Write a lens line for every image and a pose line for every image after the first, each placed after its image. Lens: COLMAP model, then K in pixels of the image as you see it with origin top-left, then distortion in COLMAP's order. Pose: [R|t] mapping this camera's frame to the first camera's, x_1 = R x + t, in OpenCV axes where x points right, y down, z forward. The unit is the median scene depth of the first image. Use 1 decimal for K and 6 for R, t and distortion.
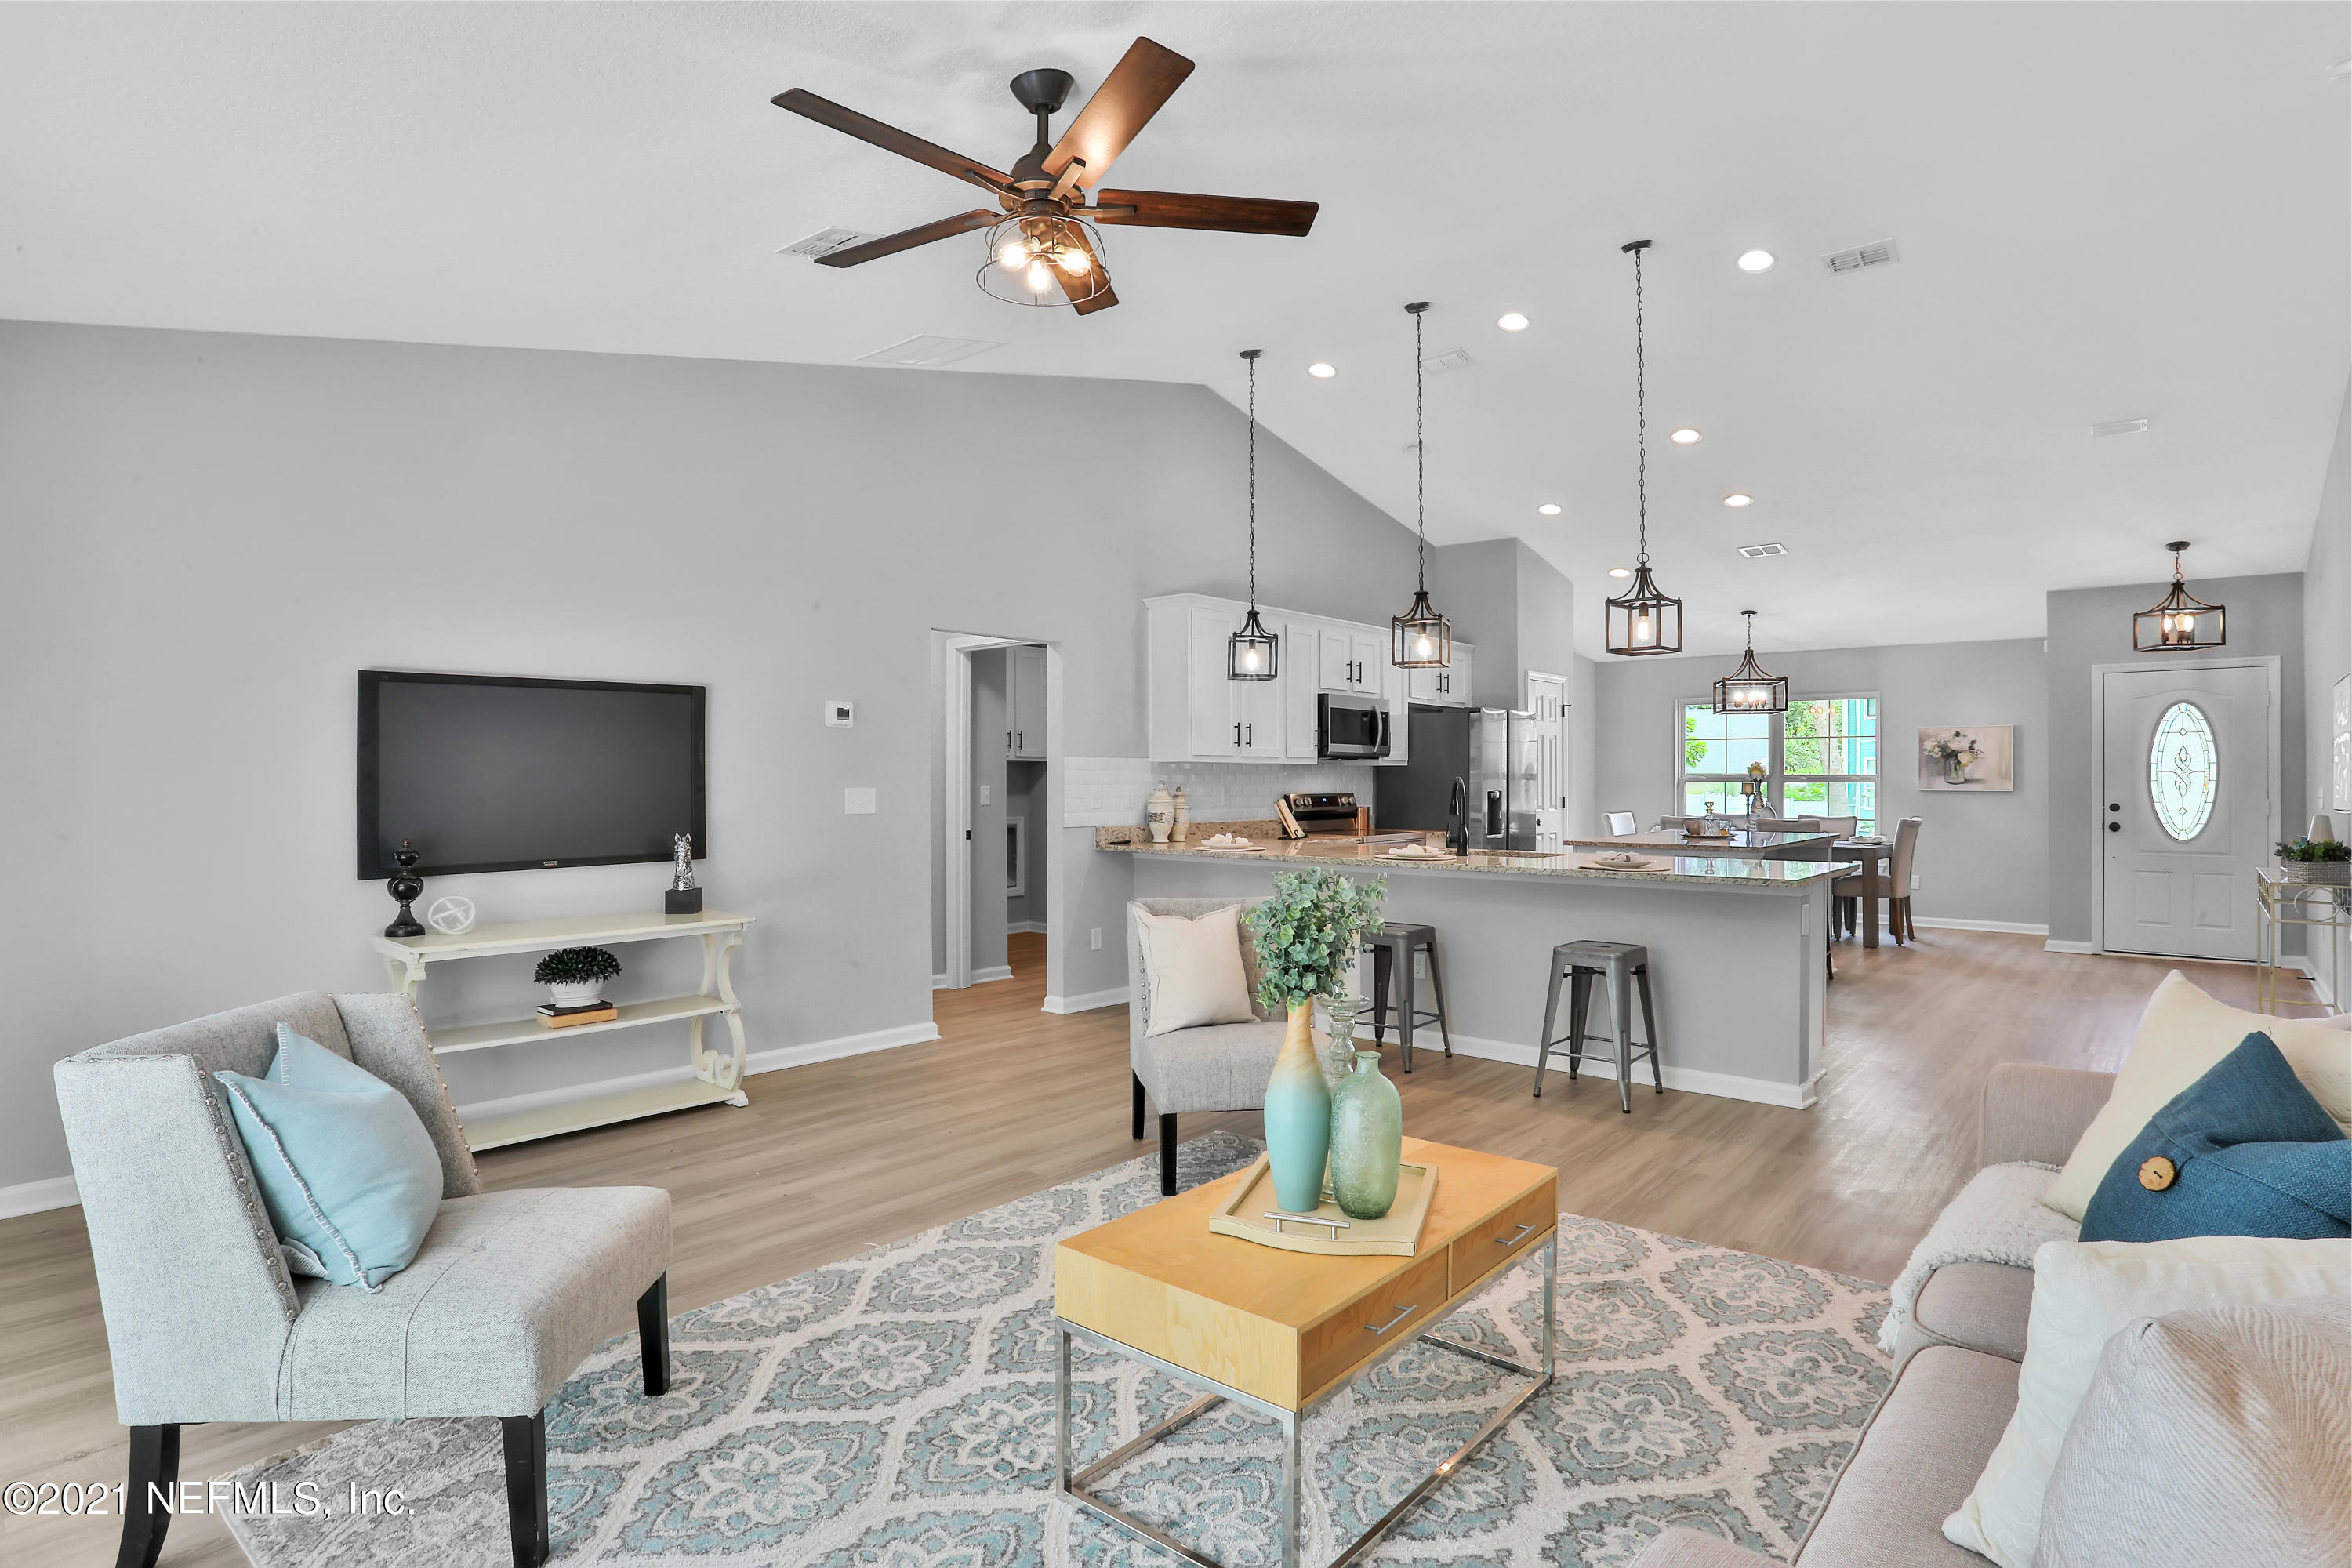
lens RADIAL K [[1225.5, 0, 1162.9], [0, 1225.5, 773.0], [0, 0, 1]] dist [-0.072601, 0.030318]
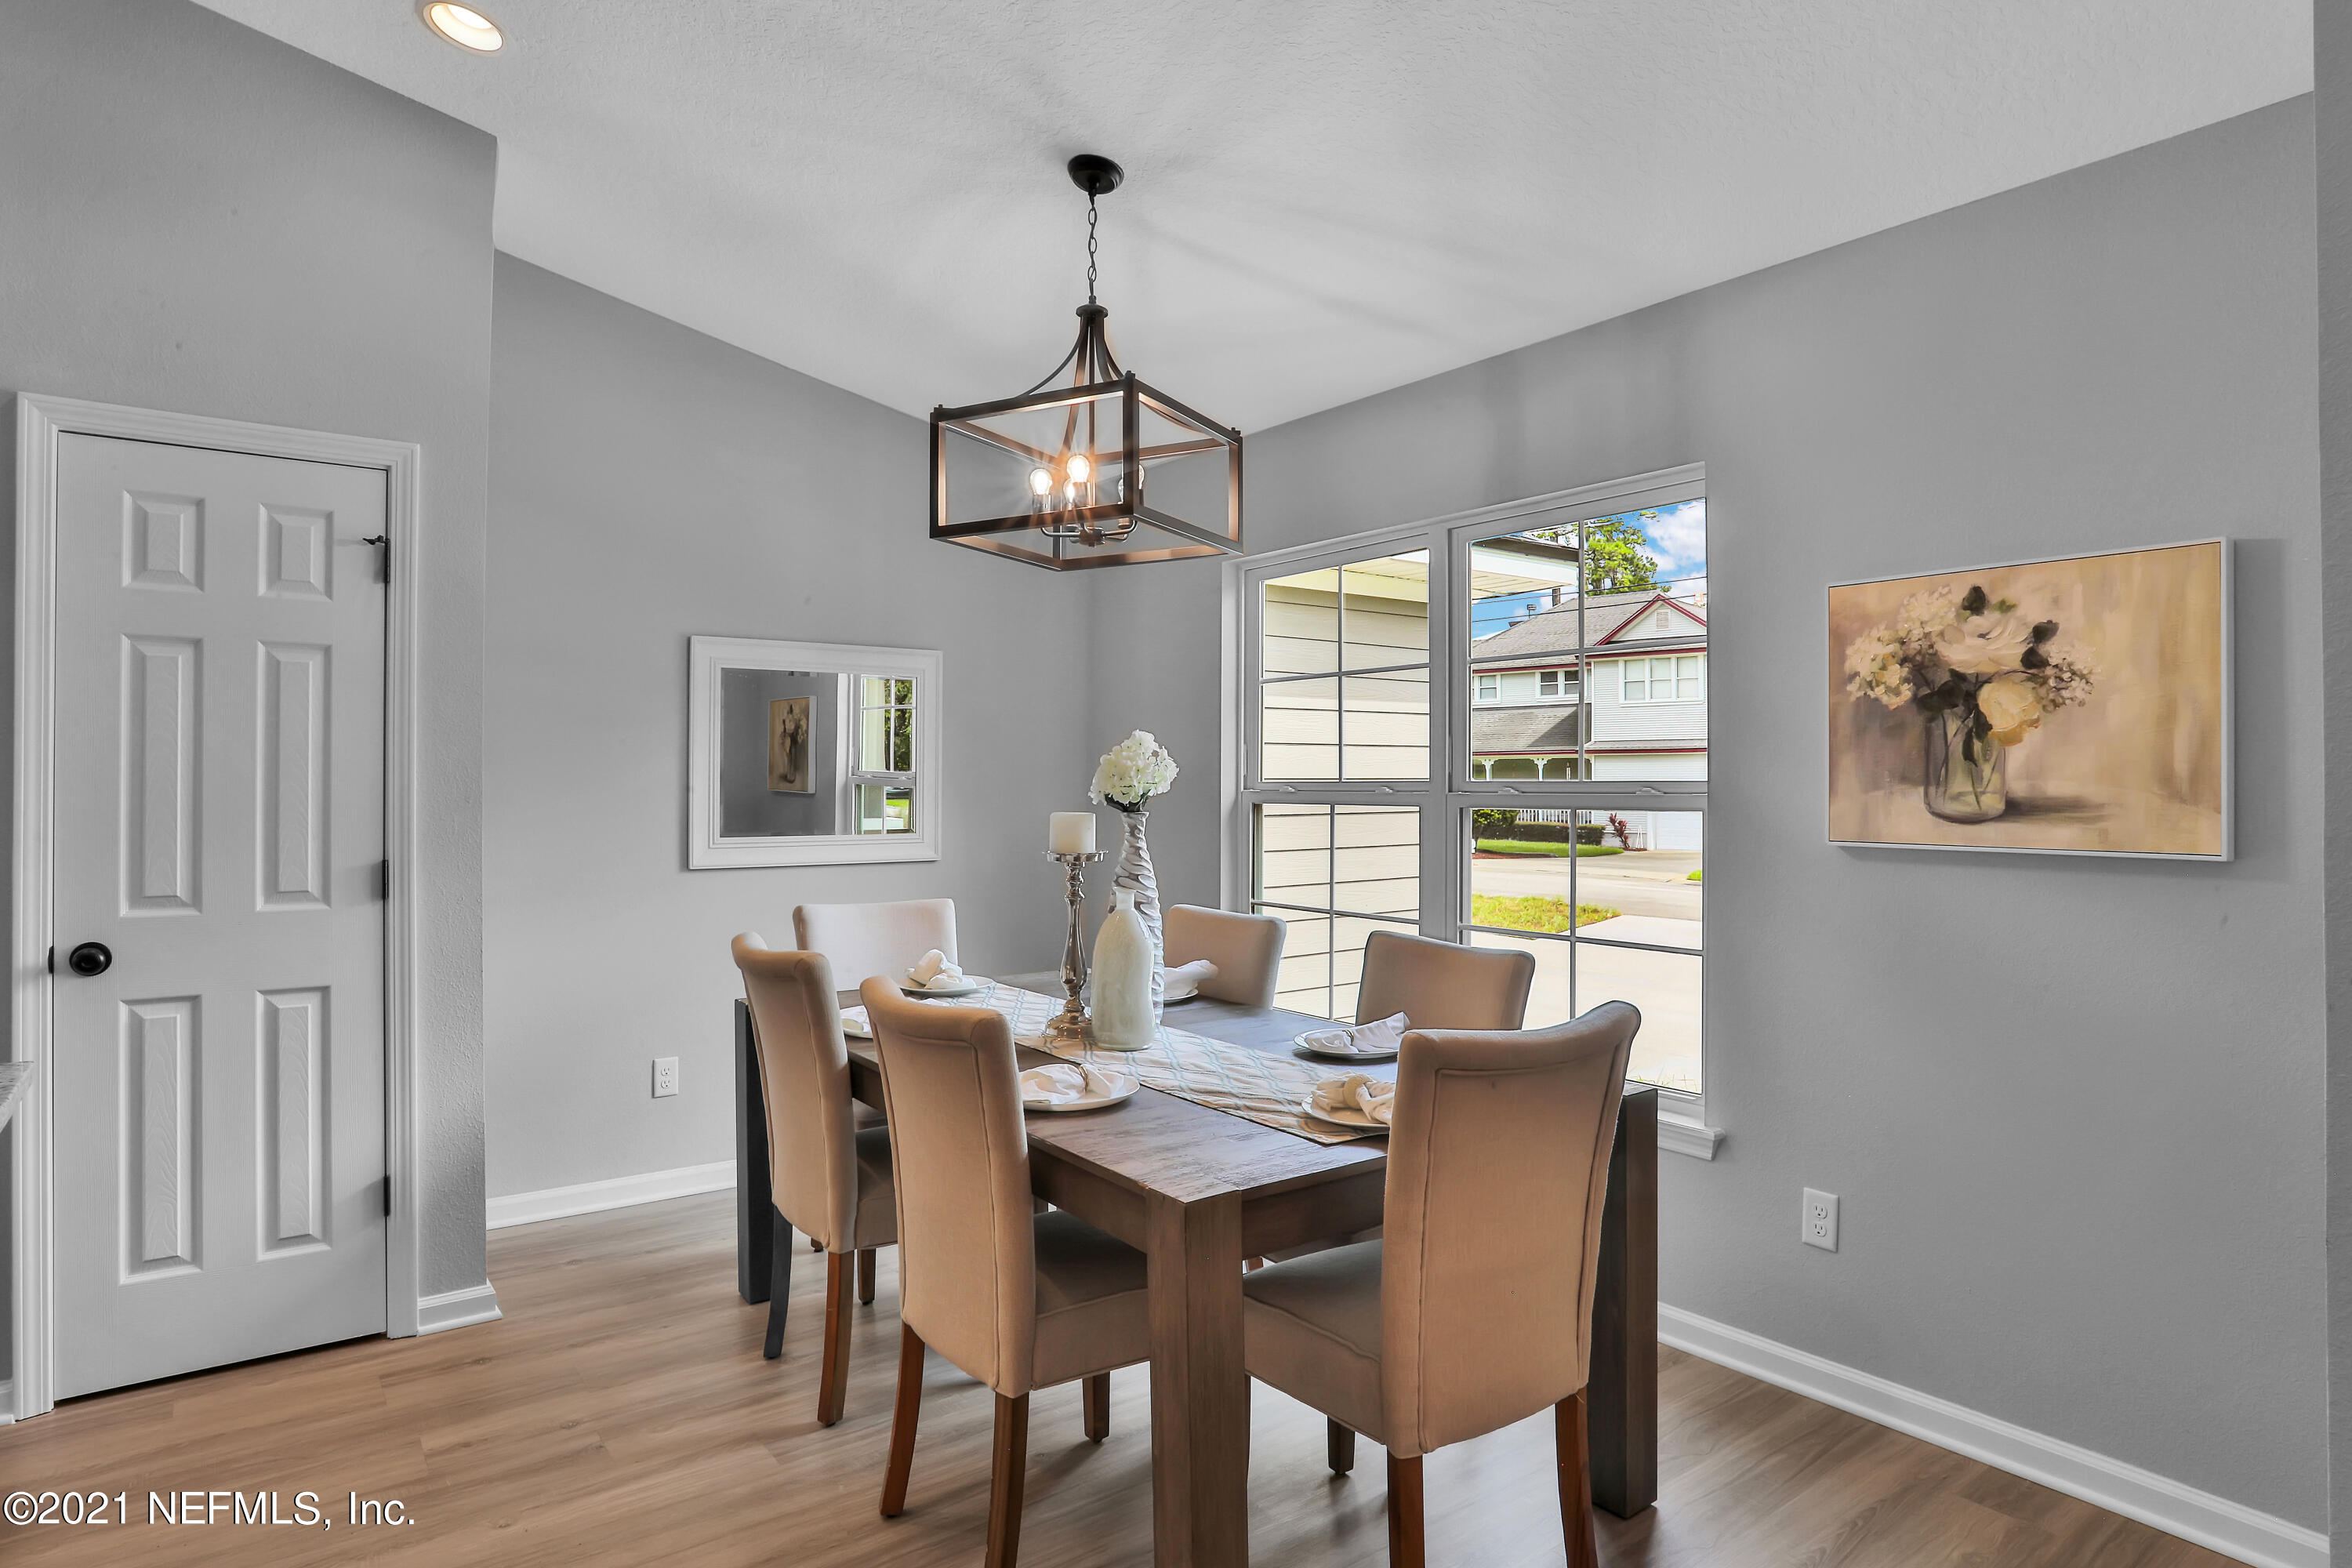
lens RADIAL K [[1267.1, 0, 1170.9], [0, 1267.1, 772.1], [0, 0, 1]] dist [-0.081055, 0.036400]
pose [[0.978614, -0.002094, -0.205694, 0.610739], [0.001559, 0.999995, -0.002763, 0.000162], [0.205699, 0.002383, 0.978612, 0.801031]]
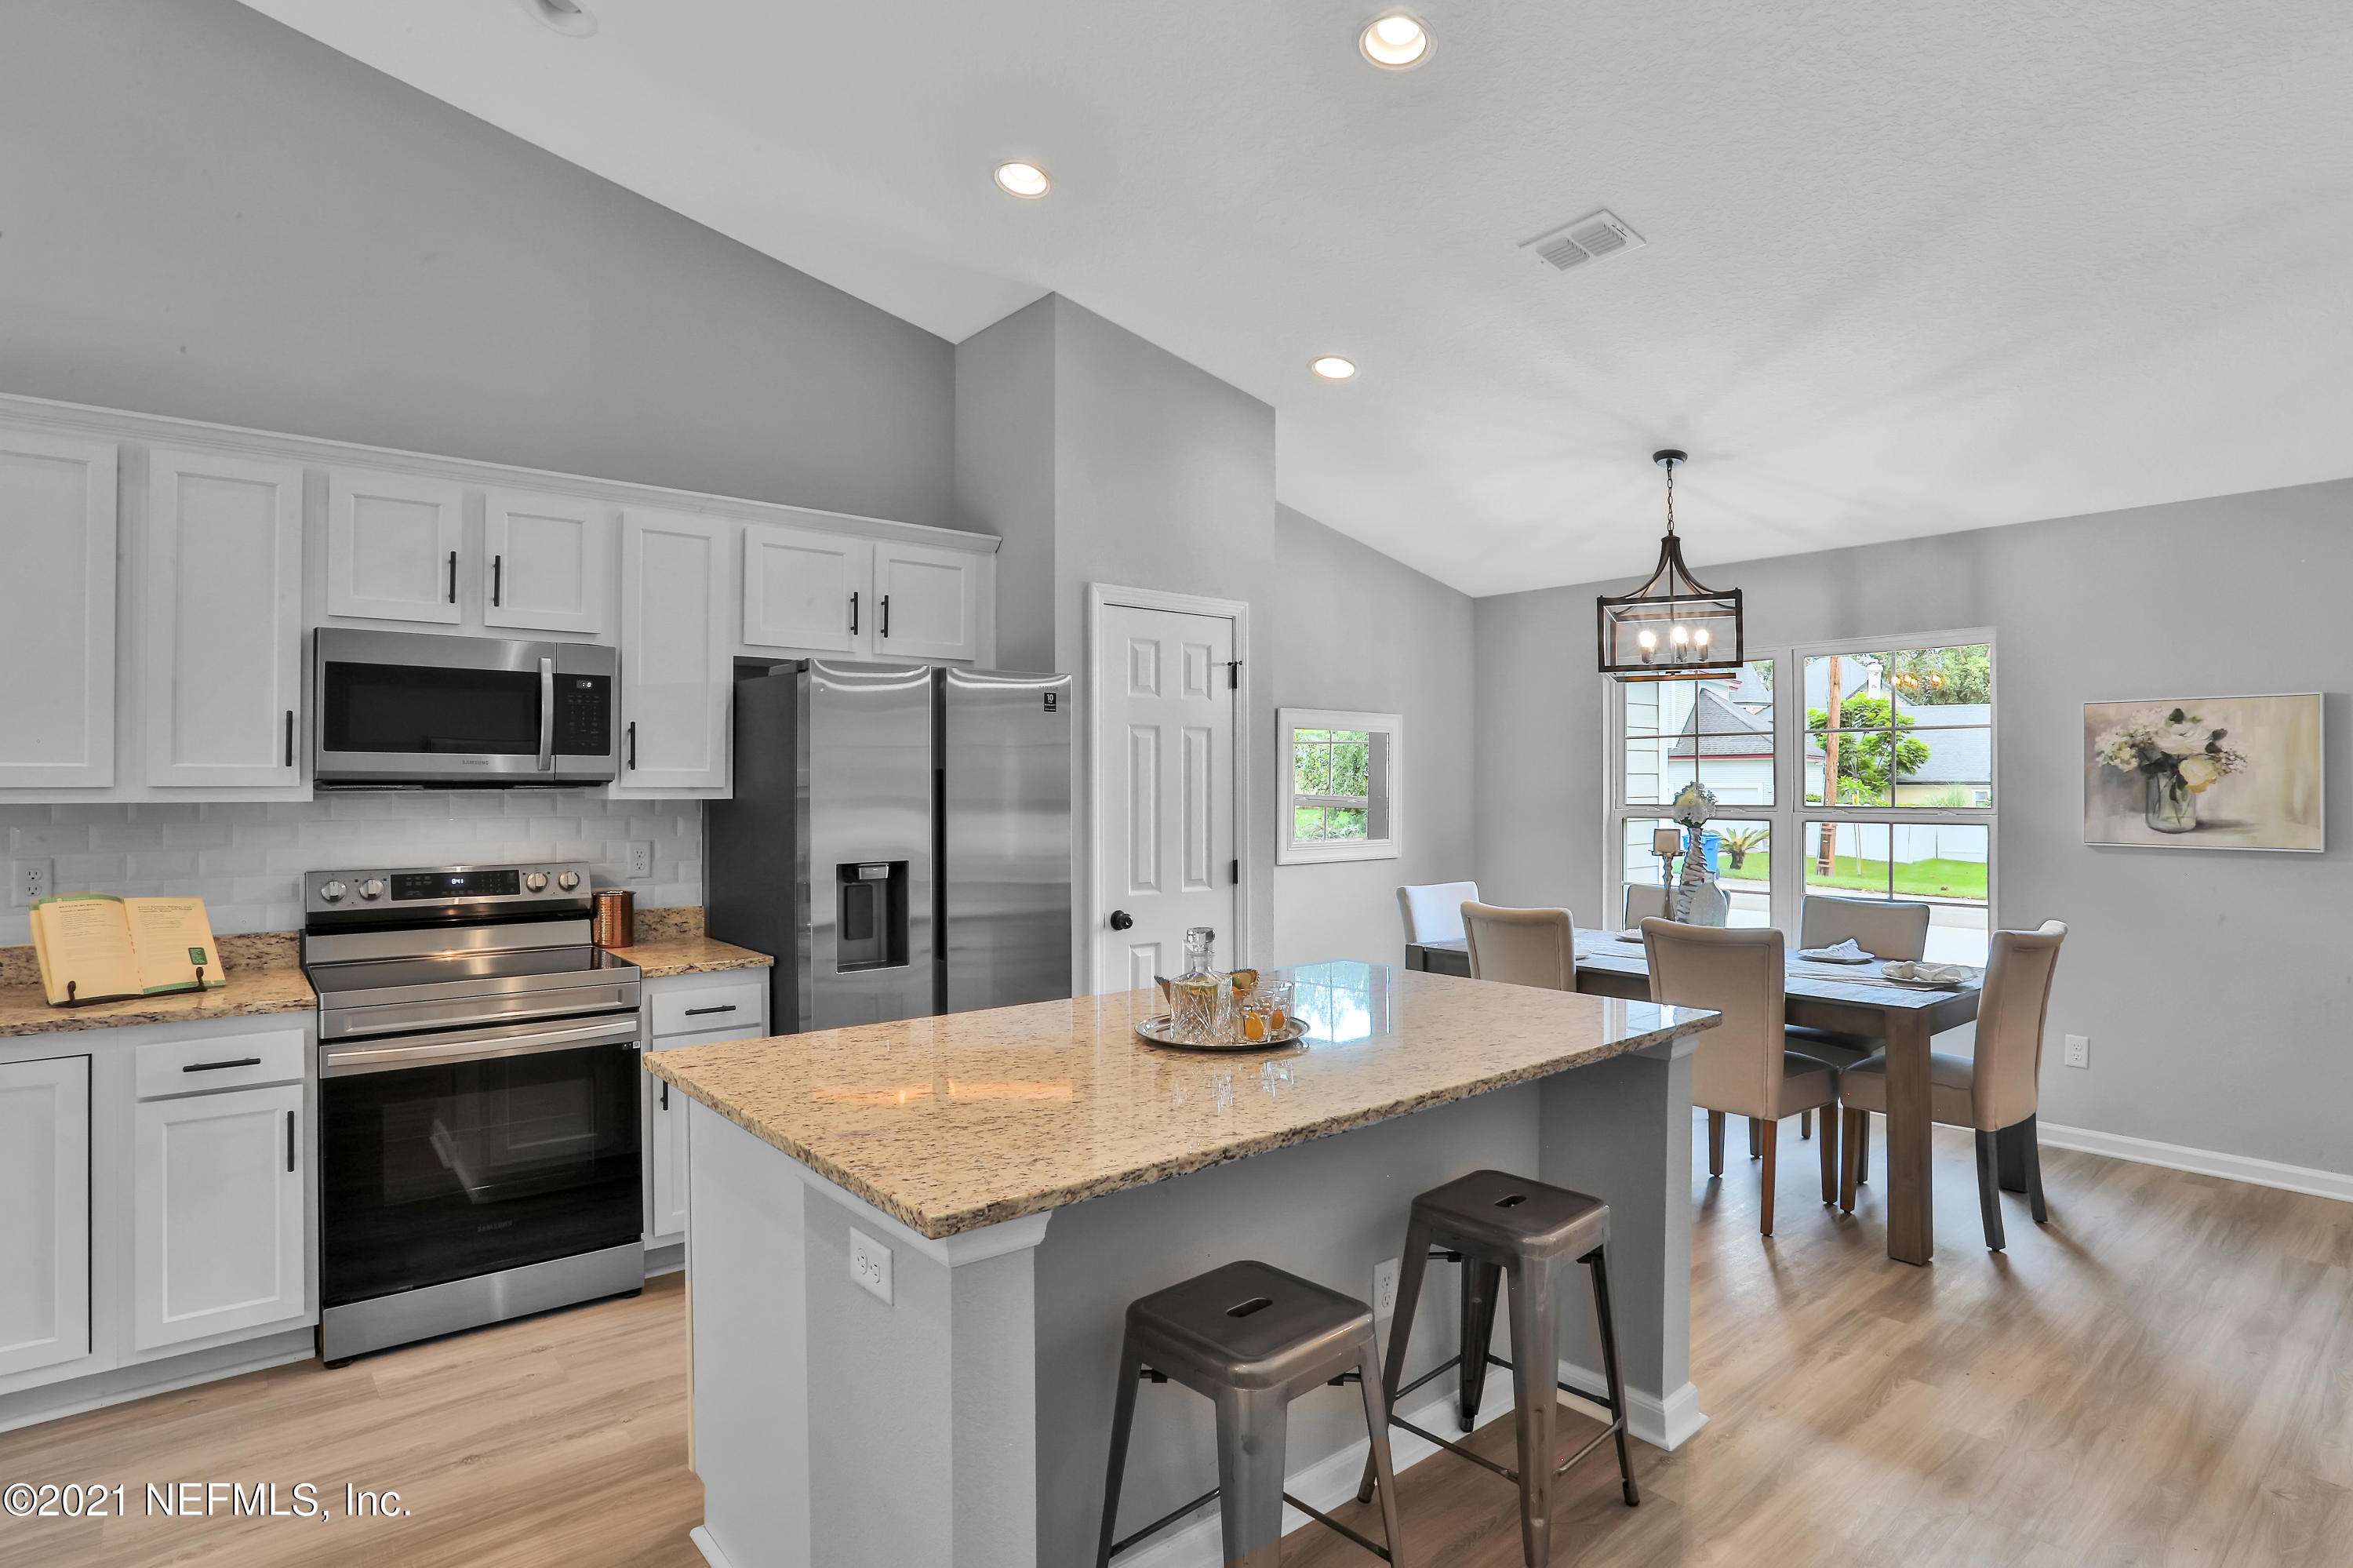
lens RADIAL K [[1226.1, 0, 1163.4], [0, 1226.1, 773.0], [0, 0, 1]] dist [-0.072601, 0.030318]
pose [[0.986973, -0.003112, -0.160853, 0.404205], [0.002561, 0.999990, -0.003634, -0.012618], [0.160863, 0.003174, 0.986972, 0.564291]]
